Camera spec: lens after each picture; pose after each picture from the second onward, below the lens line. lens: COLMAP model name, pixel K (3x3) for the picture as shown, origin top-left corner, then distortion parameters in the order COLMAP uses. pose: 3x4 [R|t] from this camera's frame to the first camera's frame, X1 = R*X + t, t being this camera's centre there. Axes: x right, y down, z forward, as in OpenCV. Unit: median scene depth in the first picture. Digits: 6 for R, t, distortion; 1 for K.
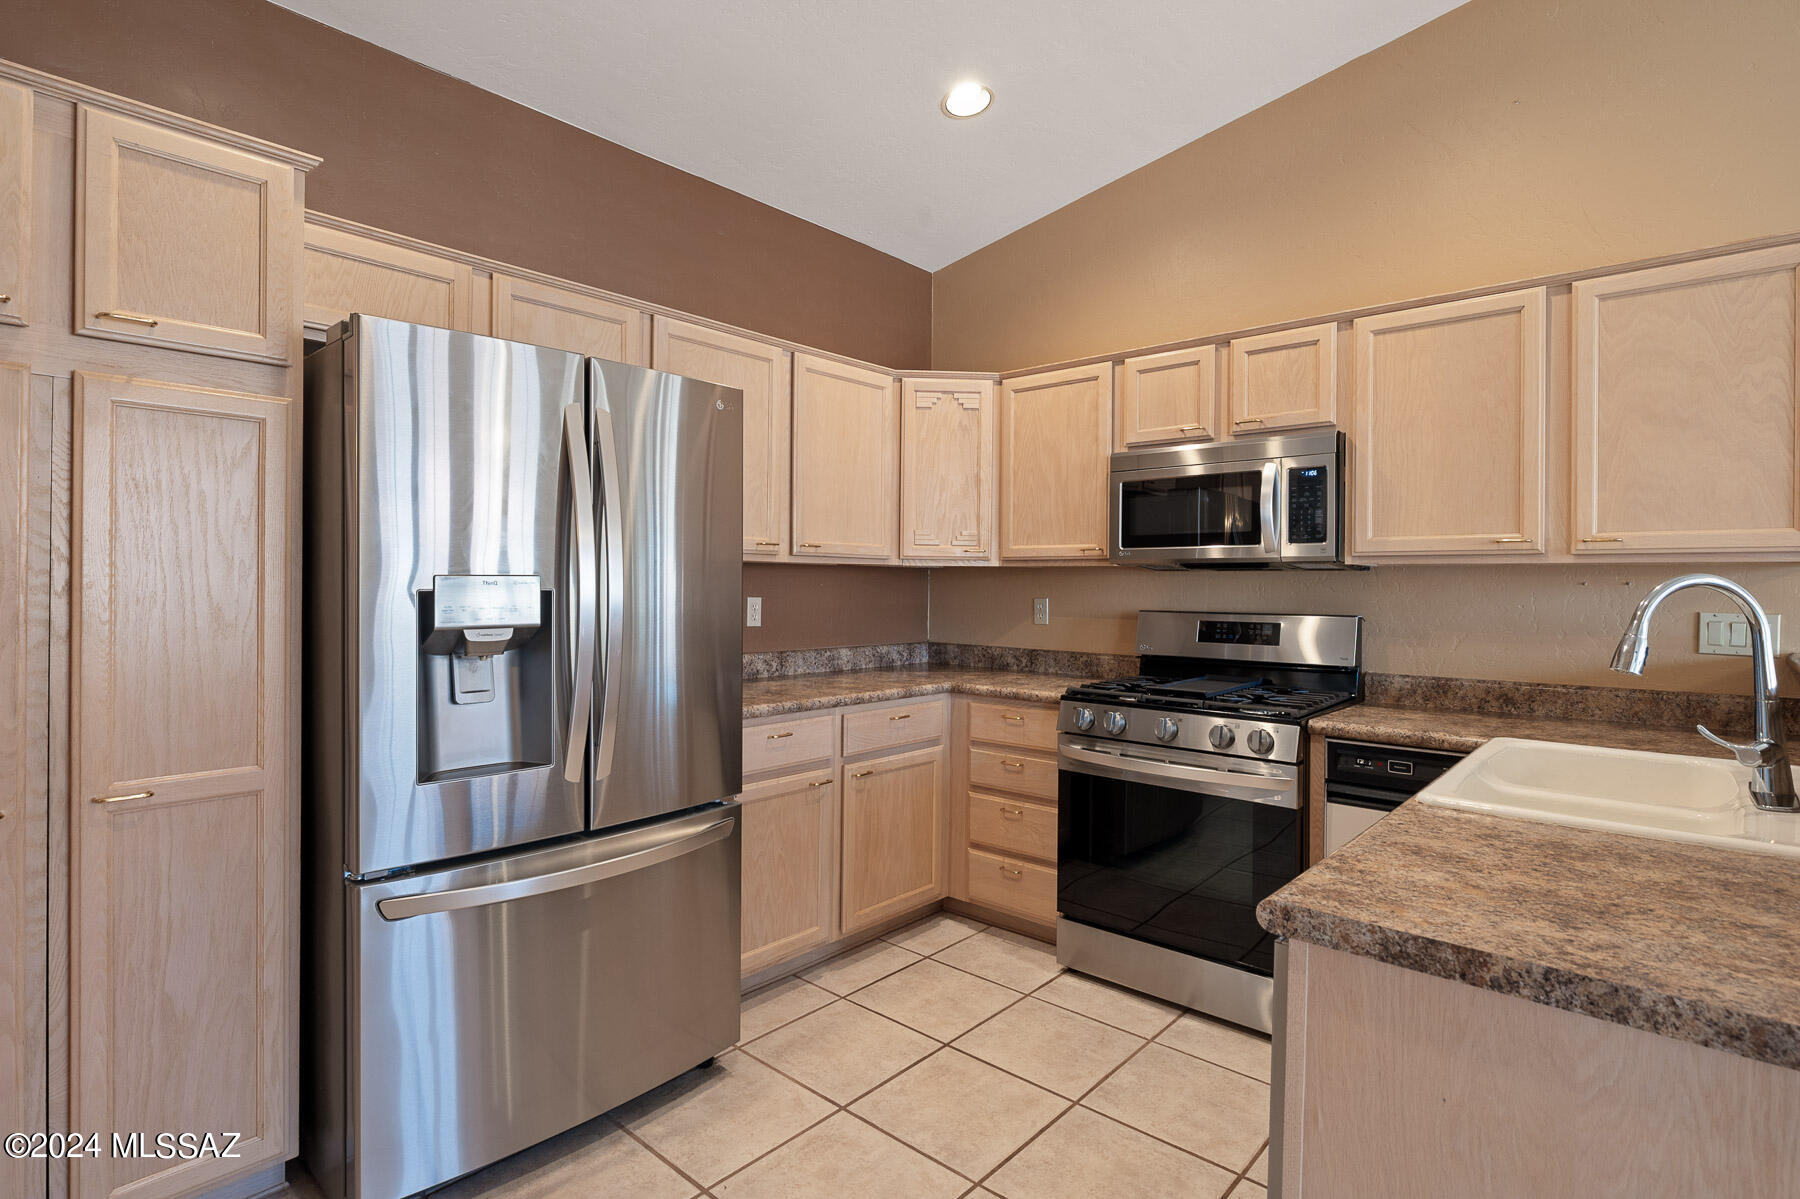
lens RADIAL K [[888.5, 0, 890.4], [0, 888.5, 587.4], [0, 0, 1]] dist [-0.008746, -0.002688]
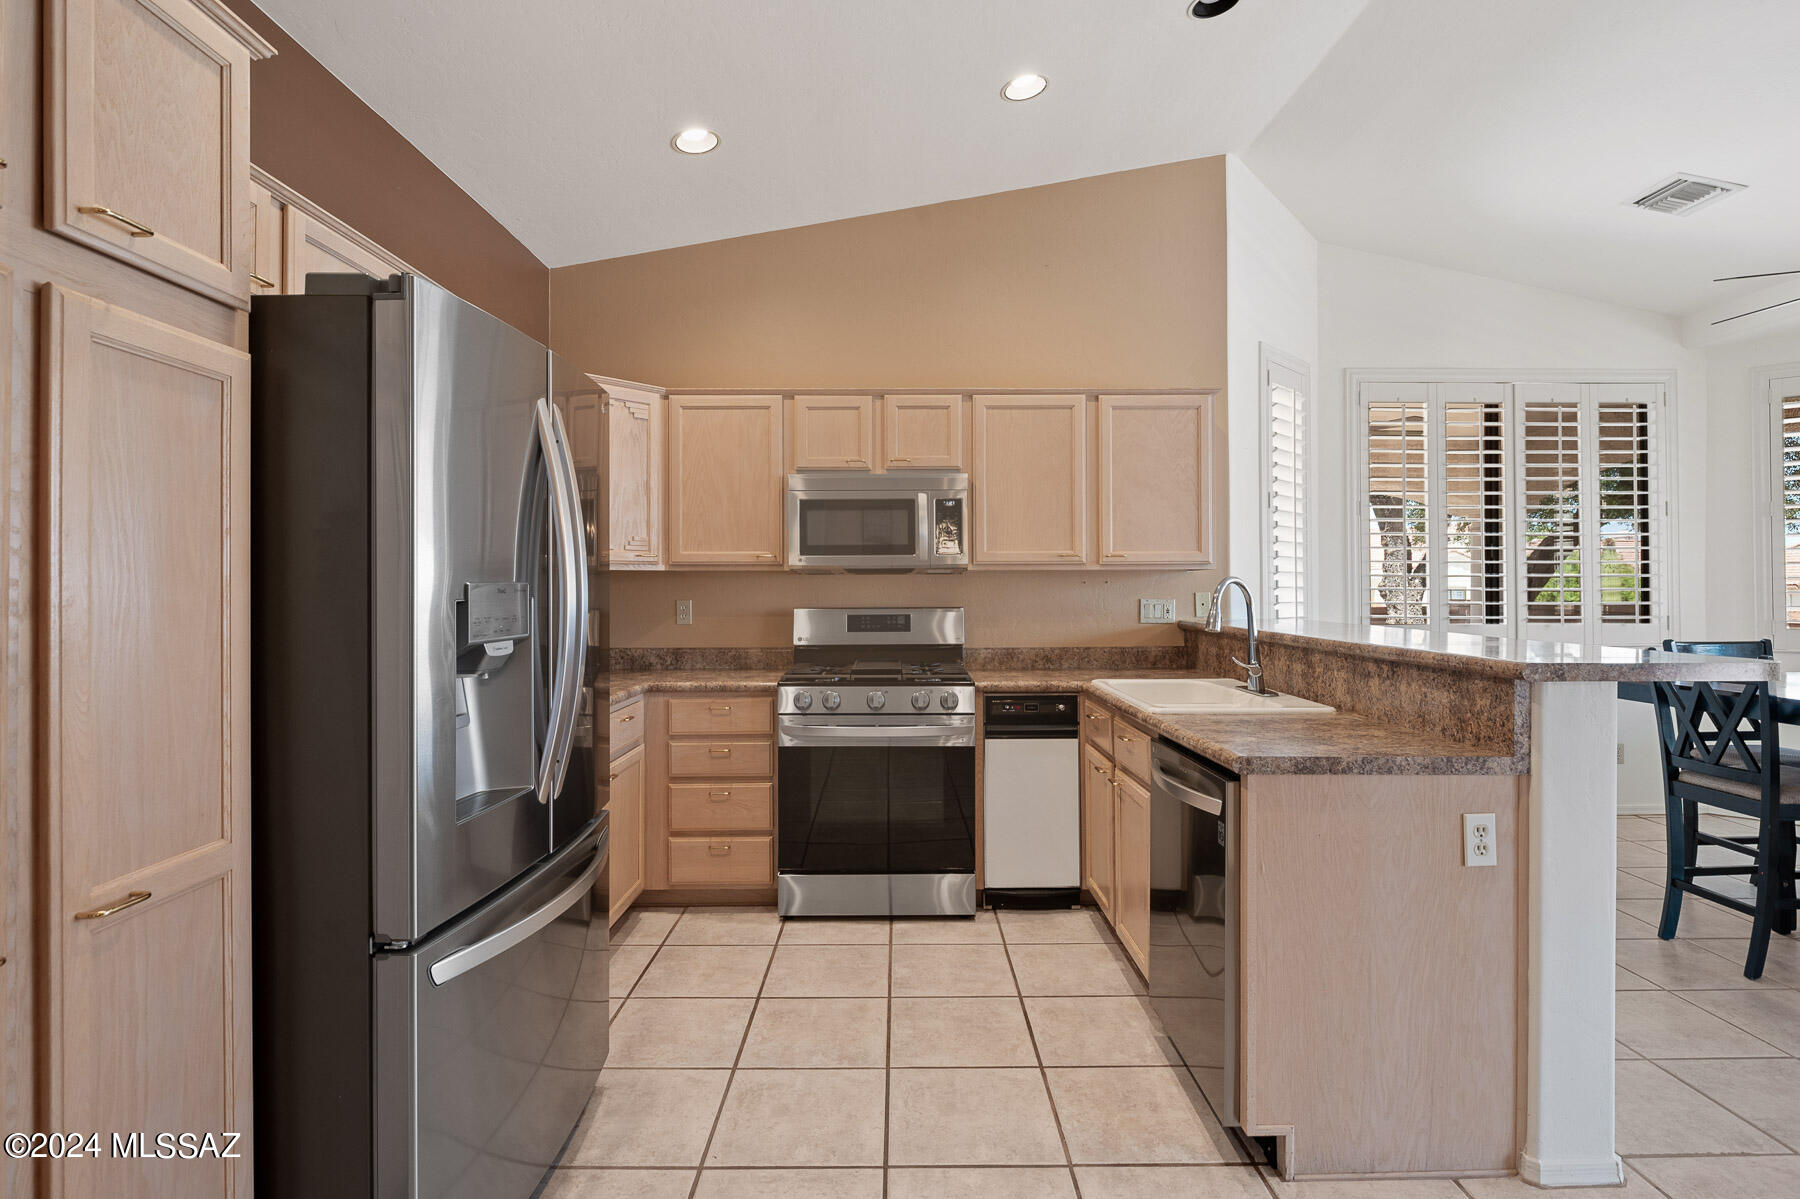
lens RADIAL K [[888.5, 0, 895.0], [0, 888.5, 581.4], [0, 0, 1]] dist [-0.008746, -0.002688]
pose [[0.745125, -0.006628, 0.666891, -0.518263], [0.011897, 0.999924, -0.003355, -0.004947], [-0.666818, 0.010434, 0.745147, 0.040024]]
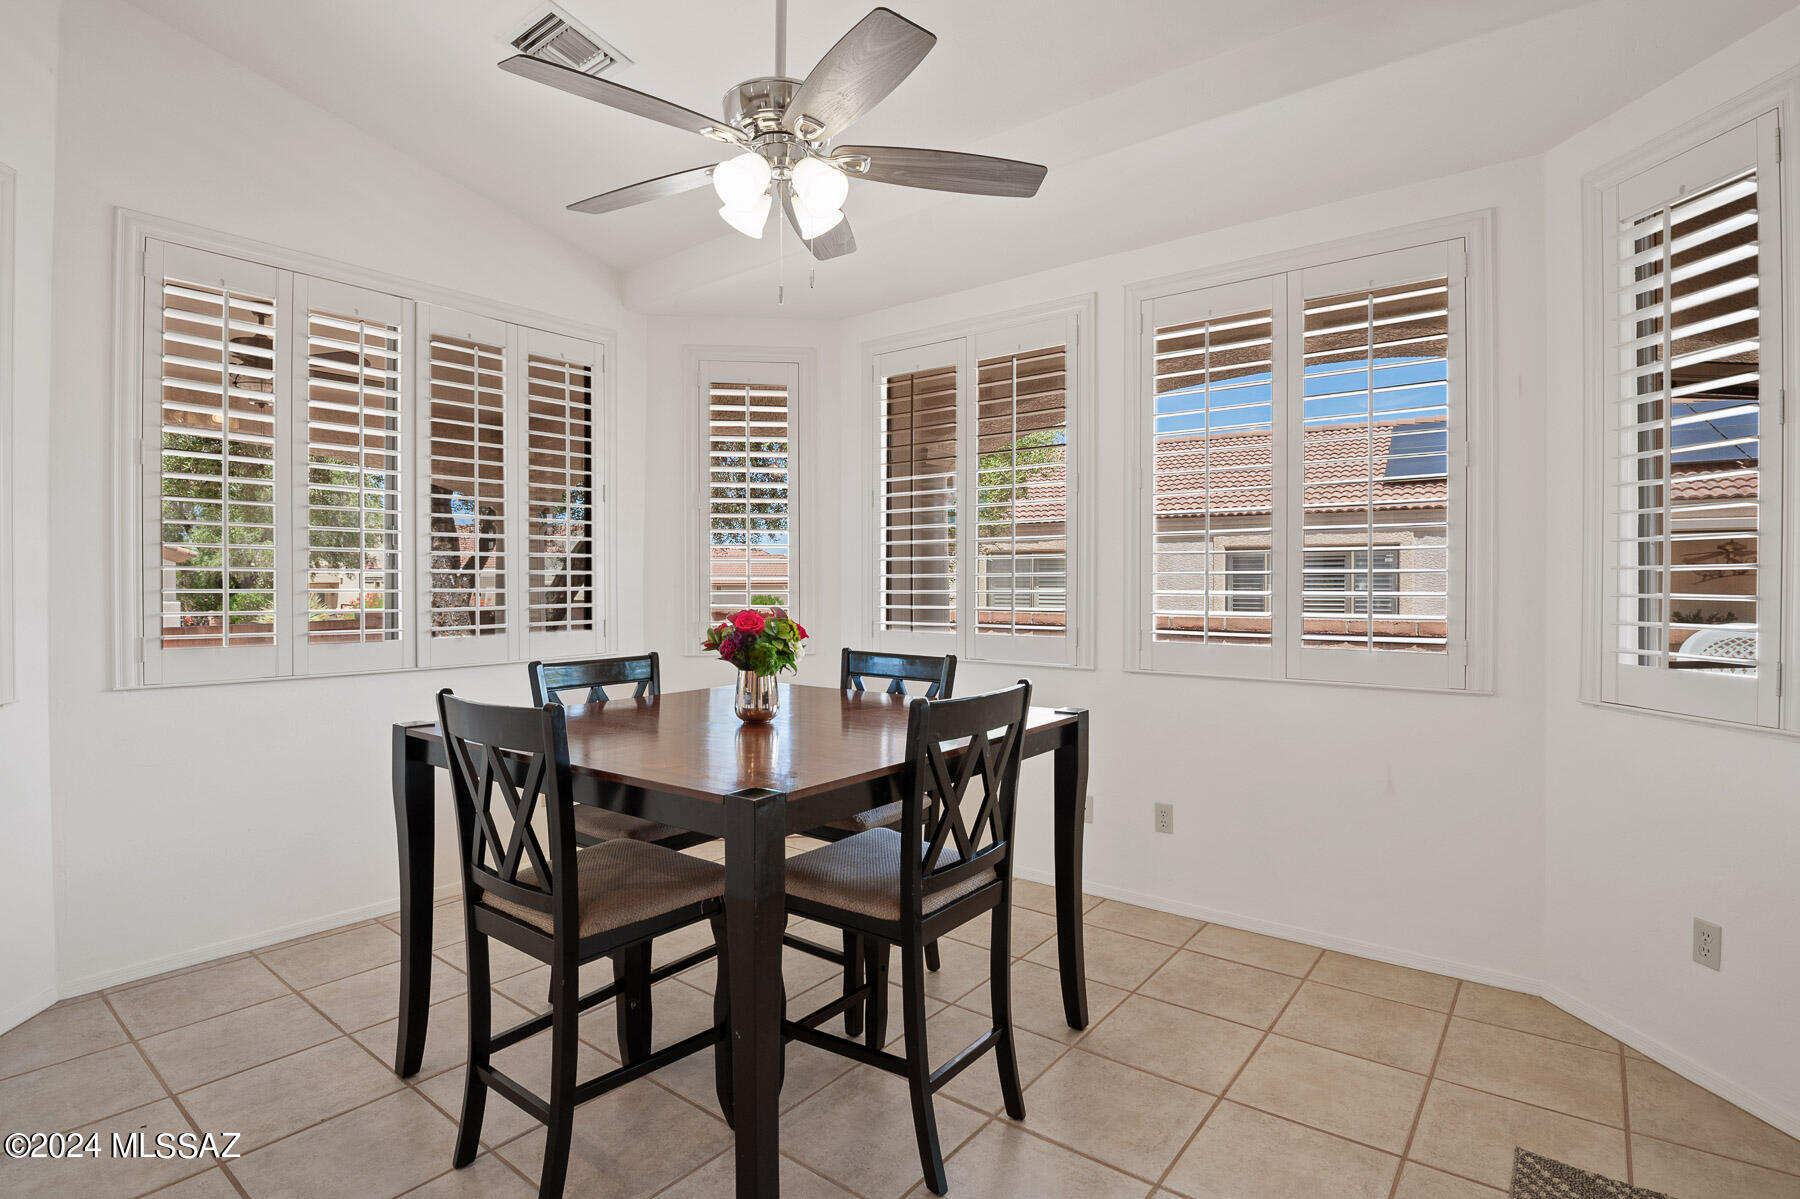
lens RADIAL K [[888.5, 0, 896.9], [0, 888.5, 584.8], [0, 0, 1]] dist [-0.008746, -0.002688]
pose [[-0.063486, -0.011910, 0.997912, 0.321250], [0.005671, 0.999908, 0.012295, -0.000361], [-0.997967, 0.006439, -0.063412, -0.079800]]
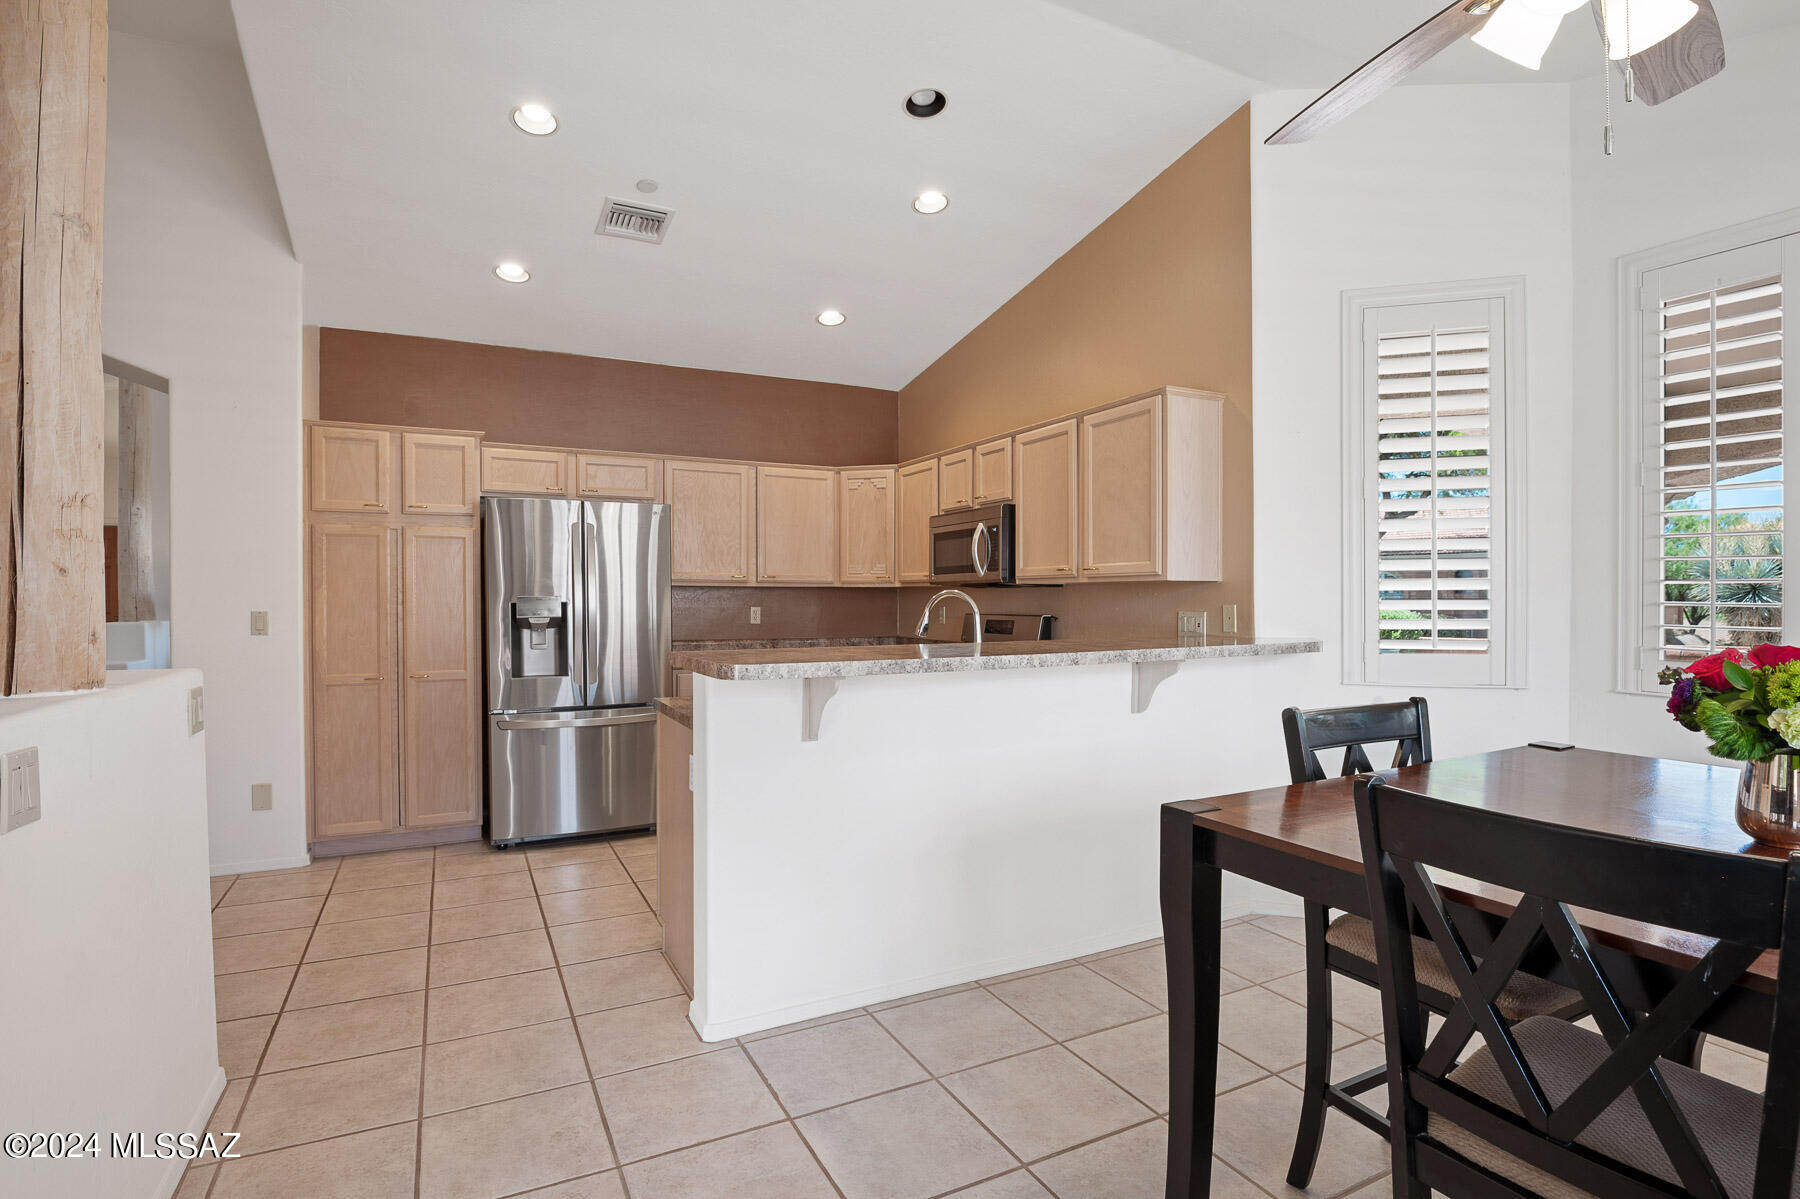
lens RADIAL K [[888.5, 0, 898.2], [0, 888.5, 614.2], [0, 0, 1]] dist [-0.008746, -0.002688]
pose [[0.931056, -0.001980, -0.364870, 0.947751], [0.006164, 0.999928, 0.010302, 0.012204], [0.364823, -0.011841, 0.931001, -0.642719]]
